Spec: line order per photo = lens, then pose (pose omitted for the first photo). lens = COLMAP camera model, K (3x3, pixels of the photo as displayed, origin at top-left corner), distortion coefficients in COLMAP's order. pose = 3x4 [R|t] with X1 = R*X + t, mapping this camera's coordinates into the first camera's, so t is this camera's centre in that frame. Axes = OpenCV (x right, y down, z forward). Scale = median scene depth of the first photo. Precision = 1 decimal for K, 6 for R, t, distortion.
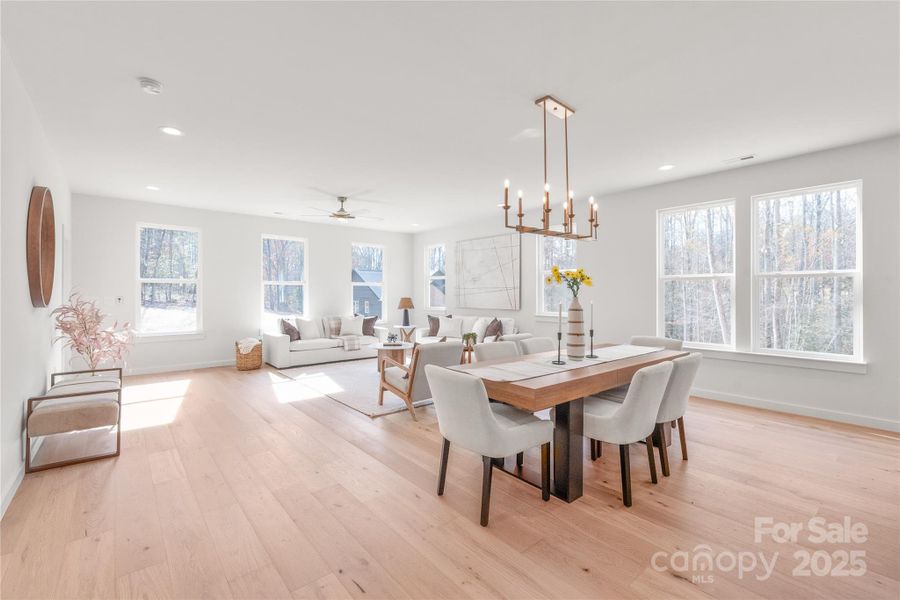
lens RADIAL K [[388.7, 0, 450.6], [0, 388.7, 294.0], [0, 0, 1]] dist [0.001495, 0.000376]
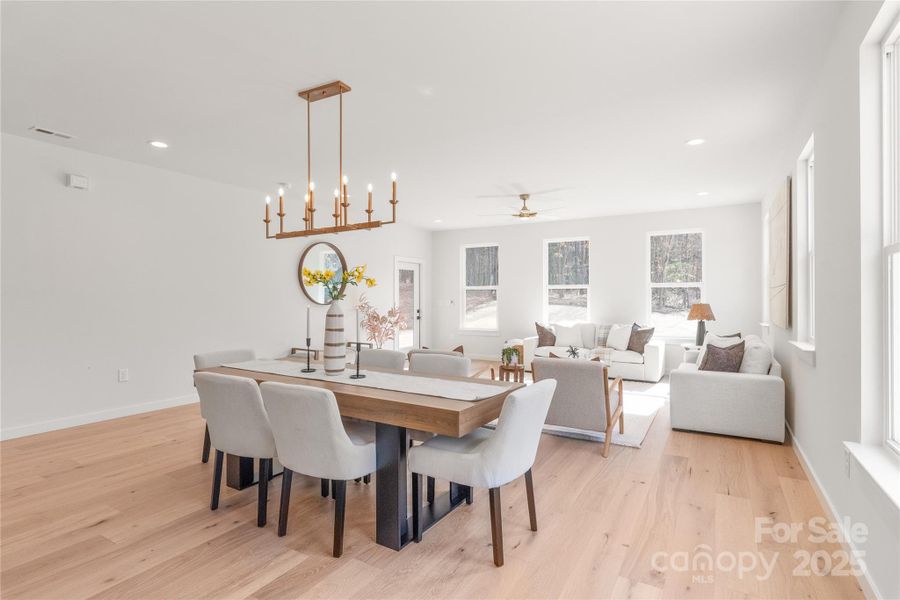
lens RADIAL K [[454.1, 0, 450.1], [0, 454.1, 295.5], [0, 0, 1]] dist [0.003957, 0.000495]
pose [[0.323019, -0.005522, -0.946376, 0.621031], [-0.002389, 0.999975, -0.006650, 0.001668], [0.946389, 0.004409, 0.322998, 0.423306]]
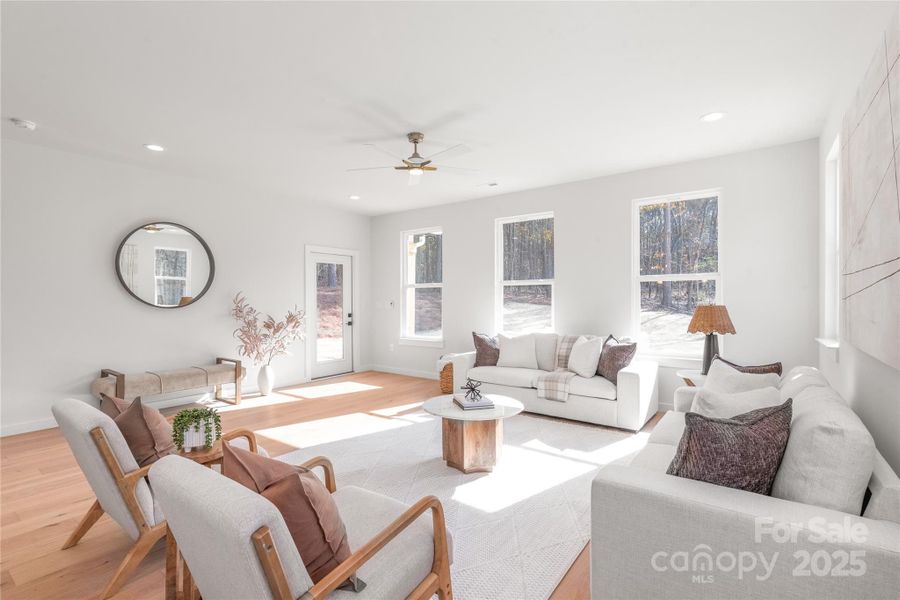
lens RADIAL K [[419.9, 0, 444.4], [0, 419.9, 300.7], [0, 0, 1]] dist [-0.002418, -0.000260]
pose [[0.216943, 0.000506, -0.976184, 0.319091], [0.001343, 0.999999, 0.000817, 0.004768], [0.976183, -0.001489, 0.216942, 0.802787]]
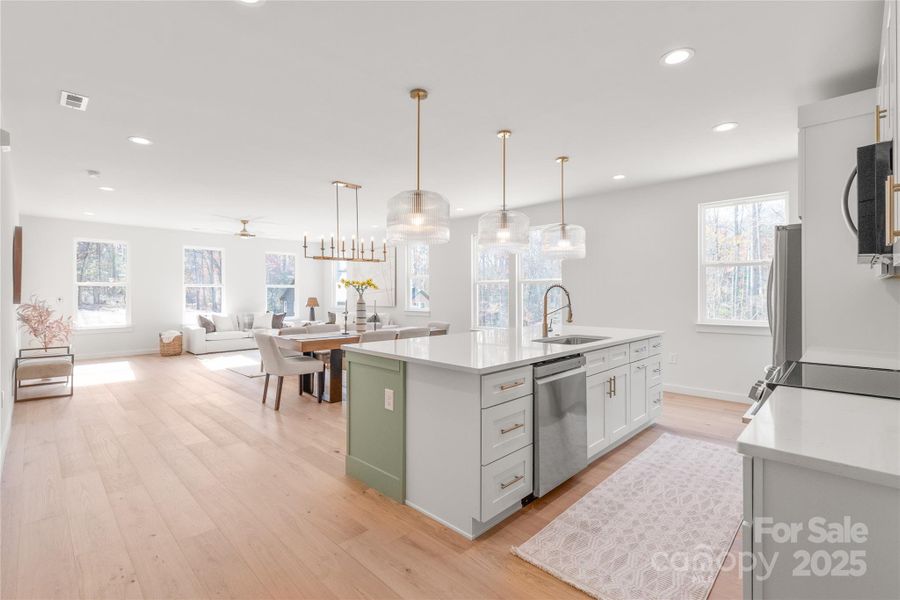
lens RADIAL K [[409.6, 0, 451.3], [0, 409.6, 293.6], [0, 0, 1]] dist [0.001606, -0.000177]
pose [[0.996123, -0.002887, 0.087922, 0.256696], [0.003002, 0.999995, -0.001171, 0.000043], [-0.087918, 0.001430, 0.996127, -0.379397]]
